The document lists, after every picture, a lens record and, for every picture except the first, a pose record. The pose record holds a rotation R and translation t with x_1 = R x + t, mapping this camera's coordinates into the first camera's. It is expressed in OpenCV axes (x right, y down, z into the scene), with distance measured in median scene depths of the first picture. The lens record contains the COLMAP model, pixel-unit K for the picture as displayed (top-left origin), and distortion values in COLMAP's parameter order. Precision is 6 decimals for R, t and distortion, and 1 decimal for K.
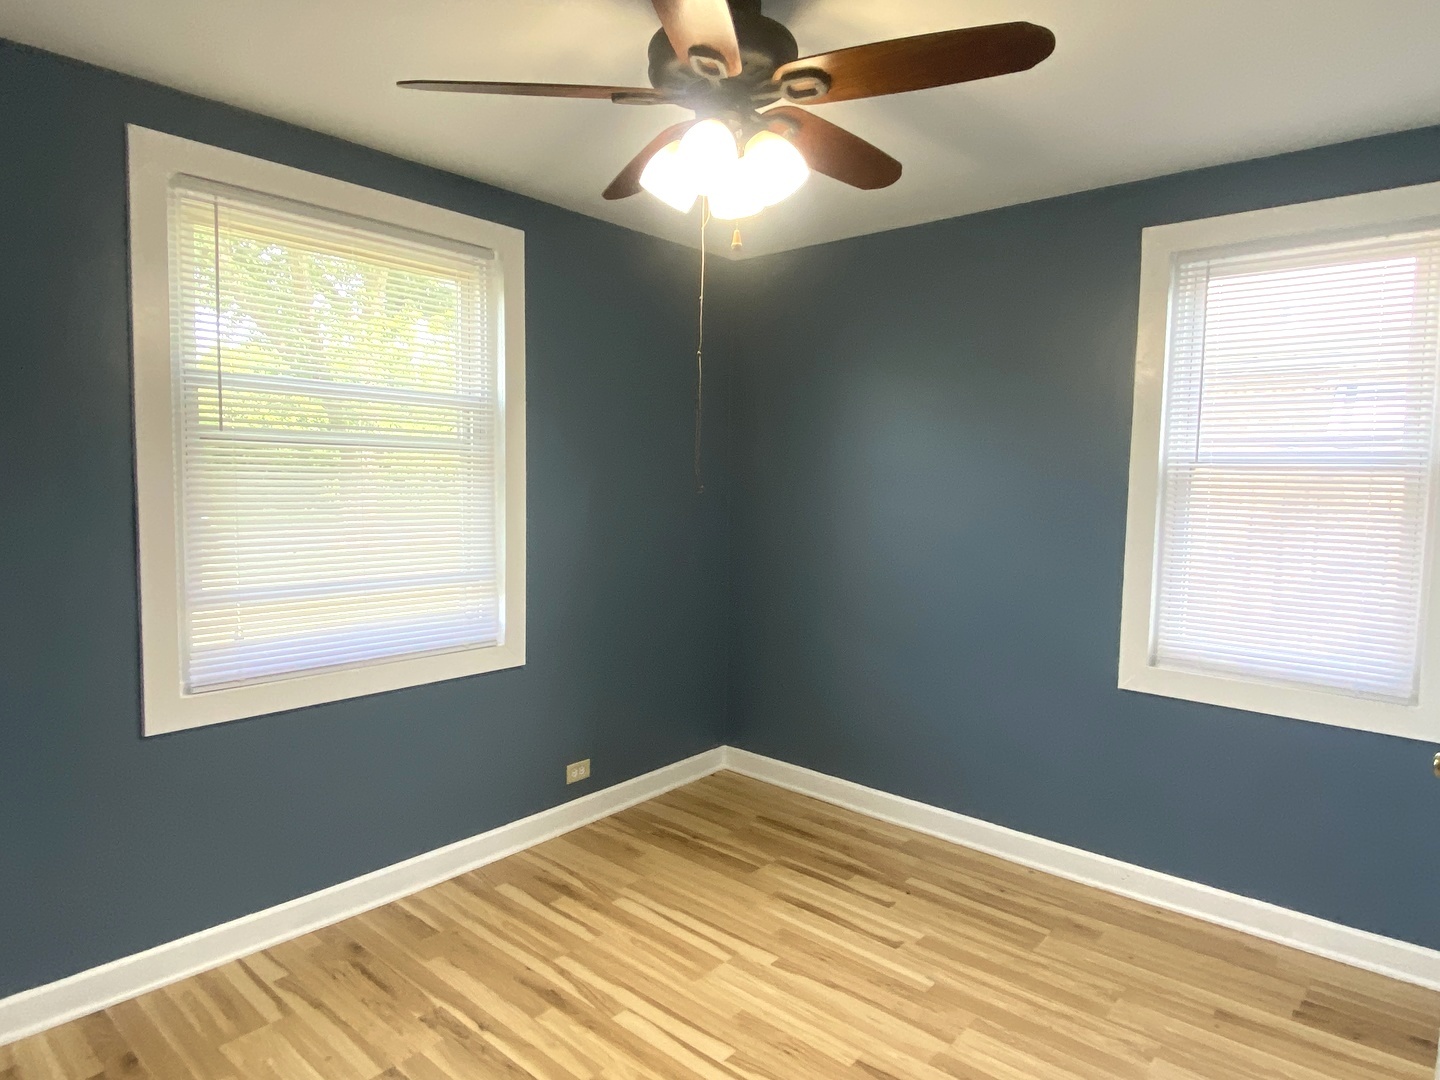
lens RADIAL K [[867.4, 0, 712.4], [0, 867.4, 541.1], [0, 0, 1]] dist [0.050669, -0.039077]
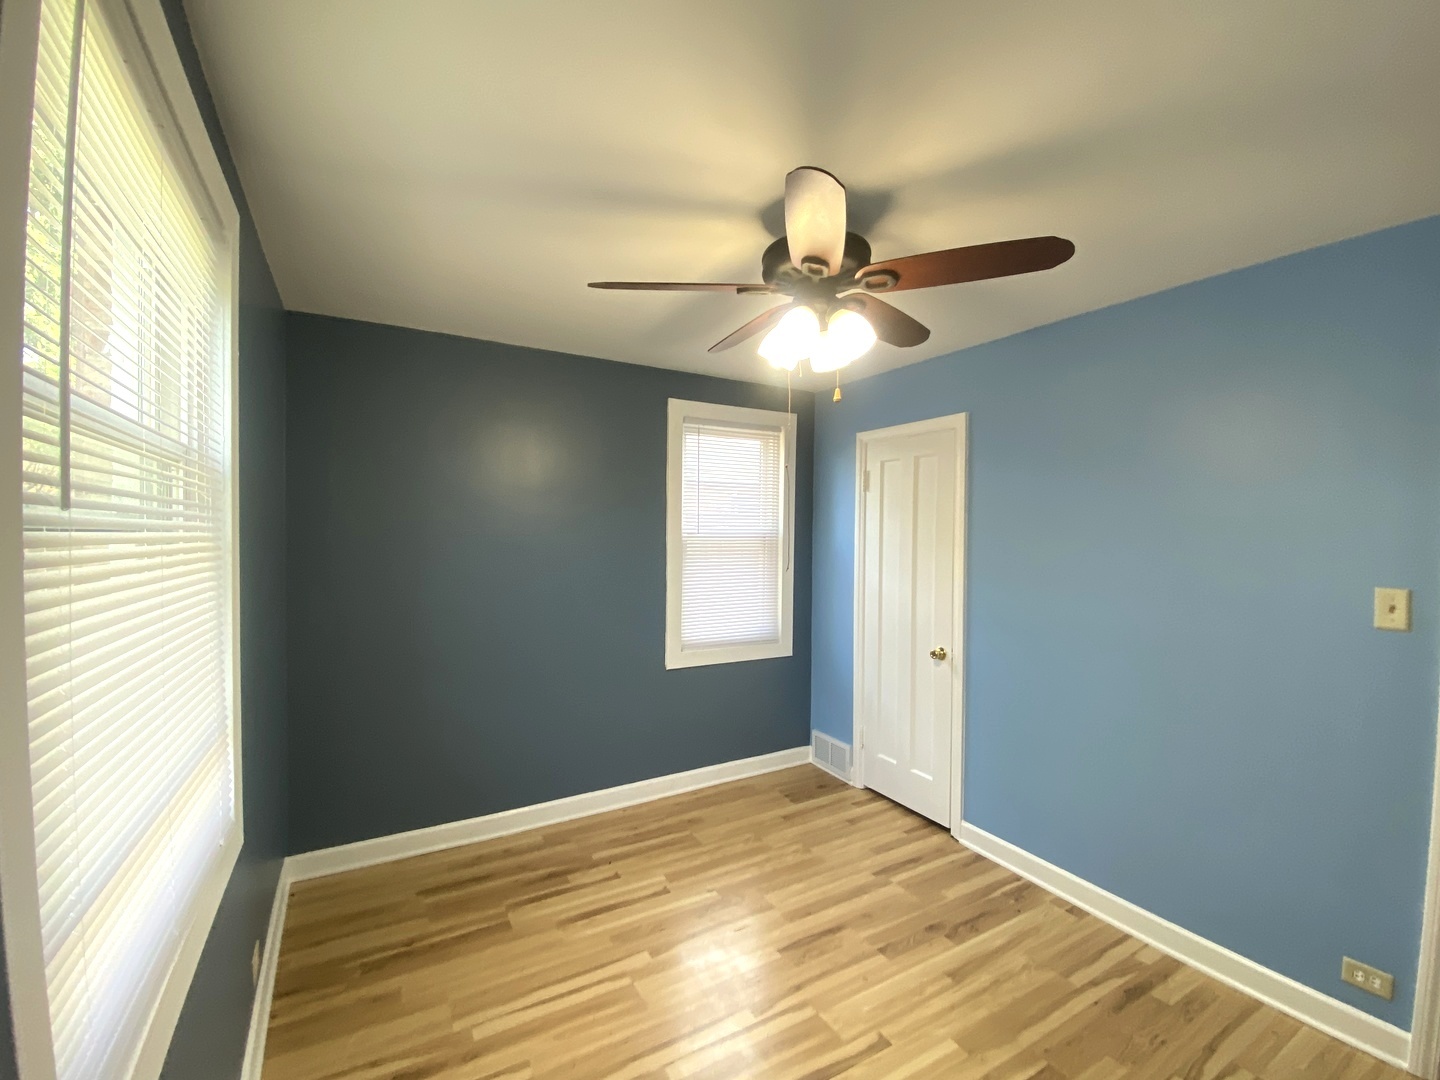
lens RADIAL K [[636.5, 0, 714.2], [0, 636.5, 532.6], [0, 0, 1]] dist [-0.003794, -0.001527]
pose [[0.336340, -0.031166, 0.941225, -0.607088], [0.083037, 0.996541, 0.003325, -0.080682], [-0.938073, 0.077038, 0.337765, 0.499174]]
